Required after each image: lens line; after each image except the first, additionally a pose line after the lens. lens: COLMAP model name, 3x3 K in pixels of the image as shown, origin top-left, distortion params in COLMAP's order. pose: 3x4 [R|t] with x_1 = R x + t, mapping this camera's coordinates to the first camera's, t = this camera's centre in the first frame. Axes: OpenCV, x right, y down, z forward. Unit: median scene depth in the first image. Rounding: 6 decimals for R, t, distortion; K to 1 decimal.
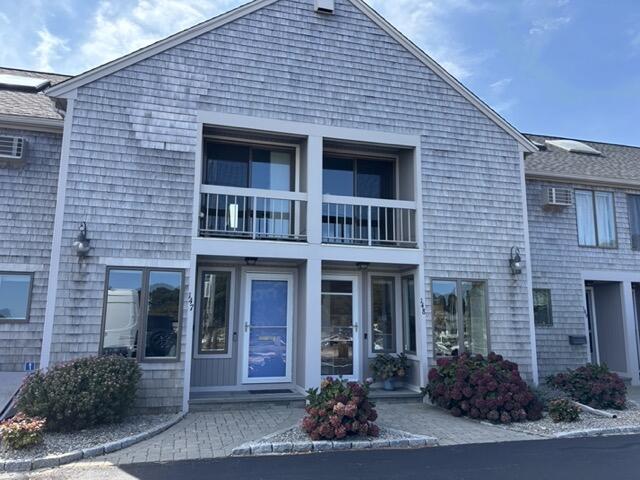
lens RADIAL K [[486.3, 0, 318.9], [0, 486.3, 239.9], [0, 0, 1]] dist [0.042375, -0.035158]
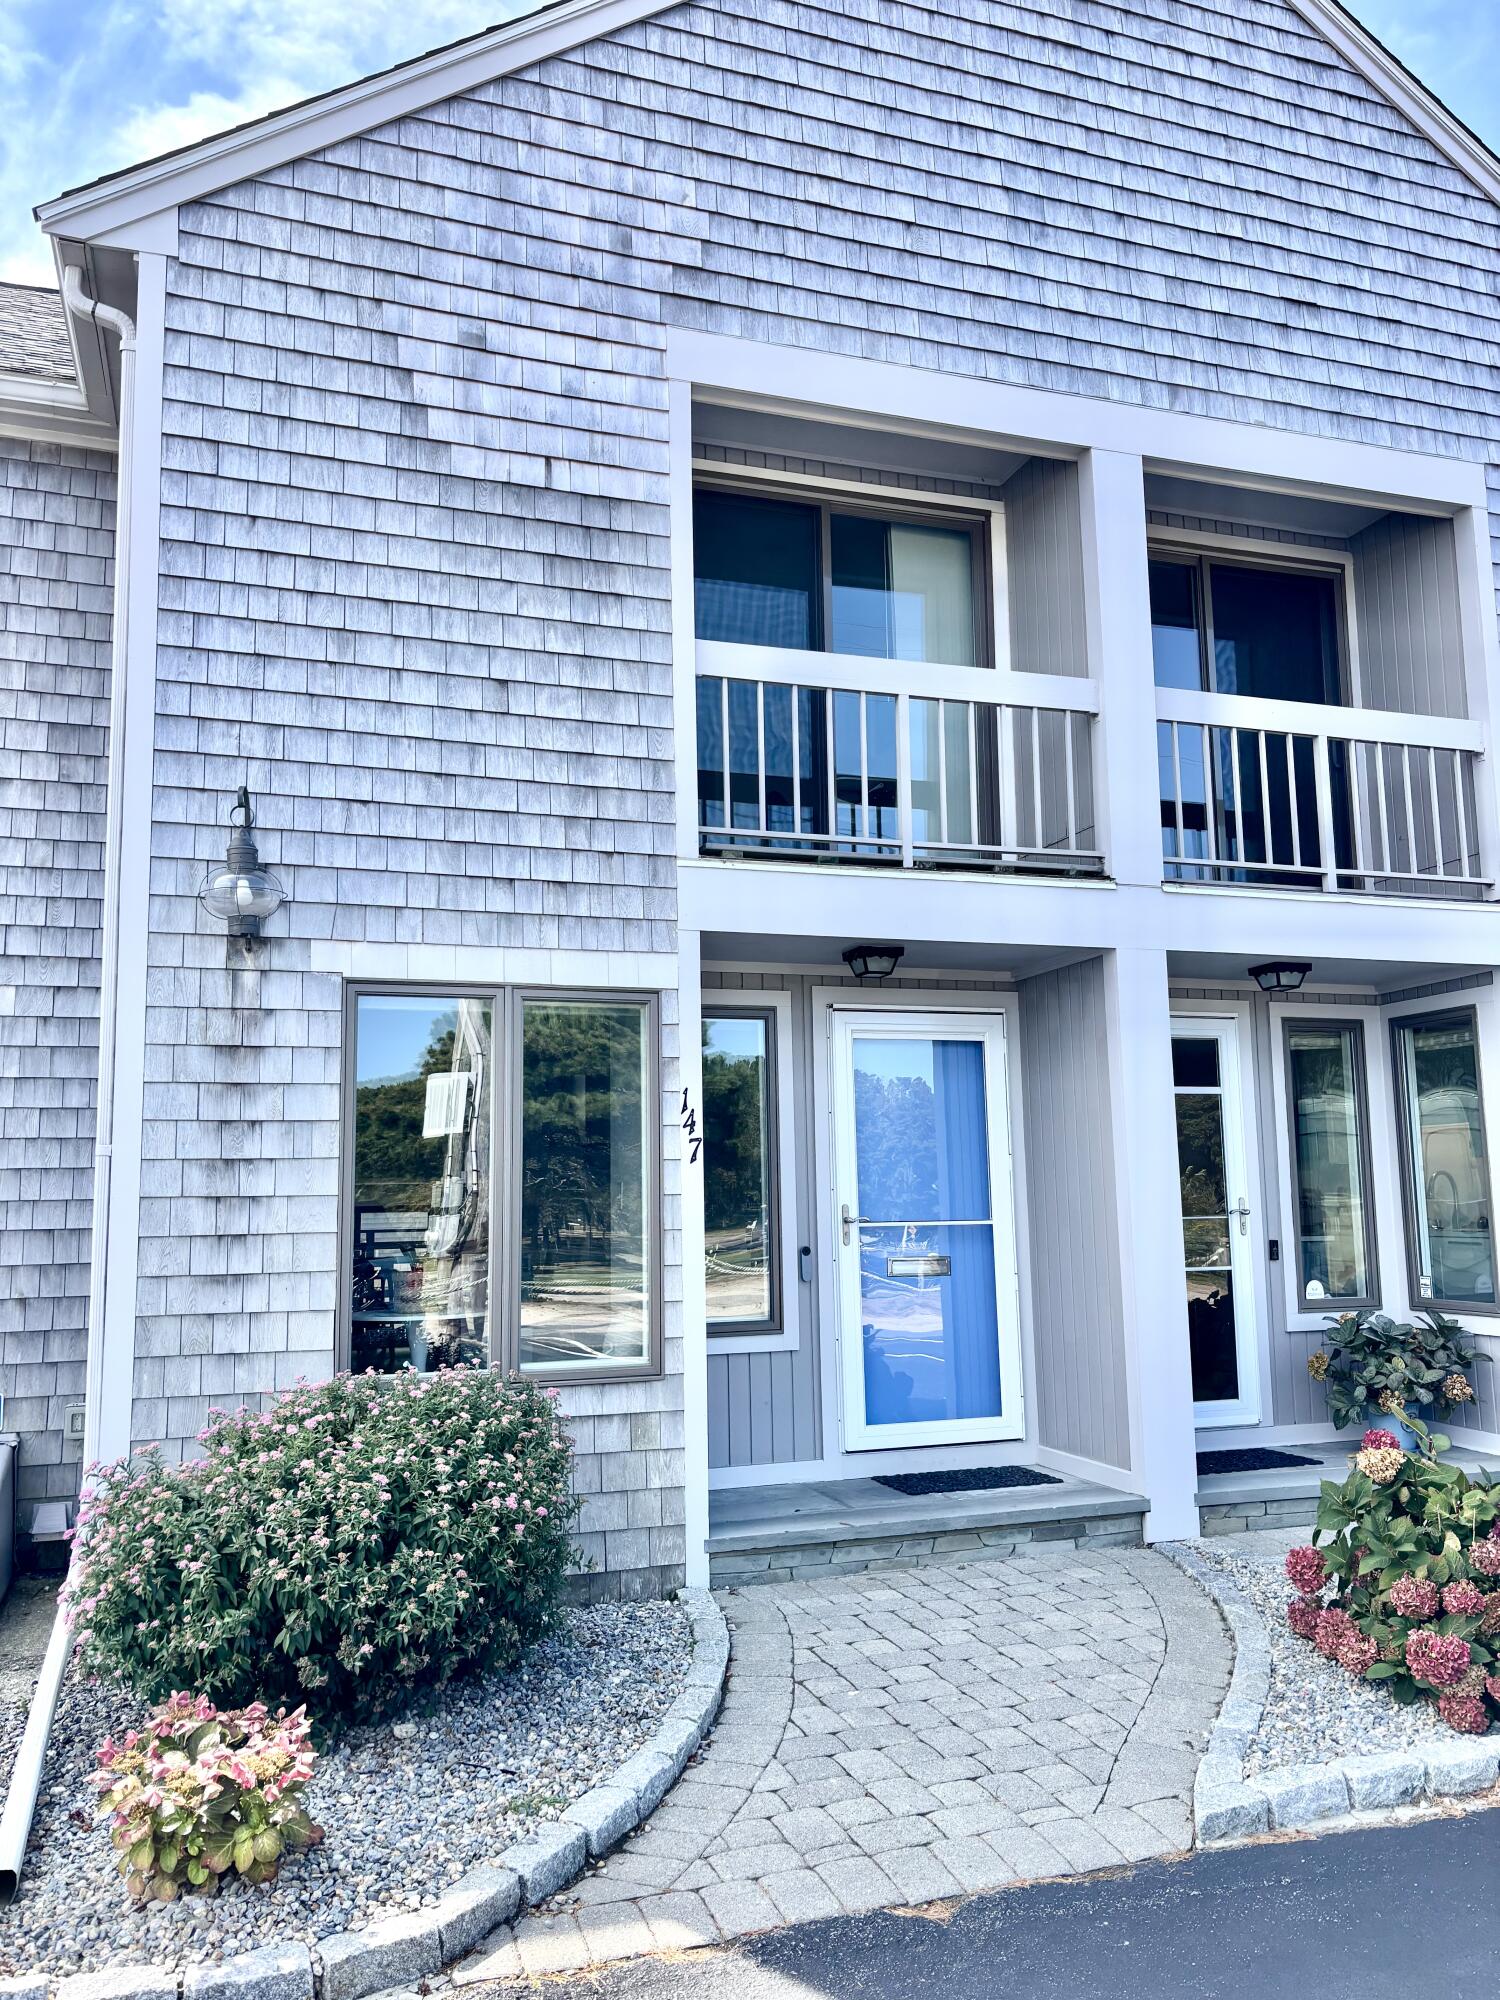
lens RADIAL K [[1519.7, 0, 748.8], [0, 1519.7, 1004.9], [0, 0, 1]] dist [0.042375, -0.035158]
pose [[0.997835, -0.017190, 0.063485, -0.259715], [0.014695, 0.999109, 0.039560, 0.035288], [-0.064109, -0.038542, 0.997198, 0.239819]]
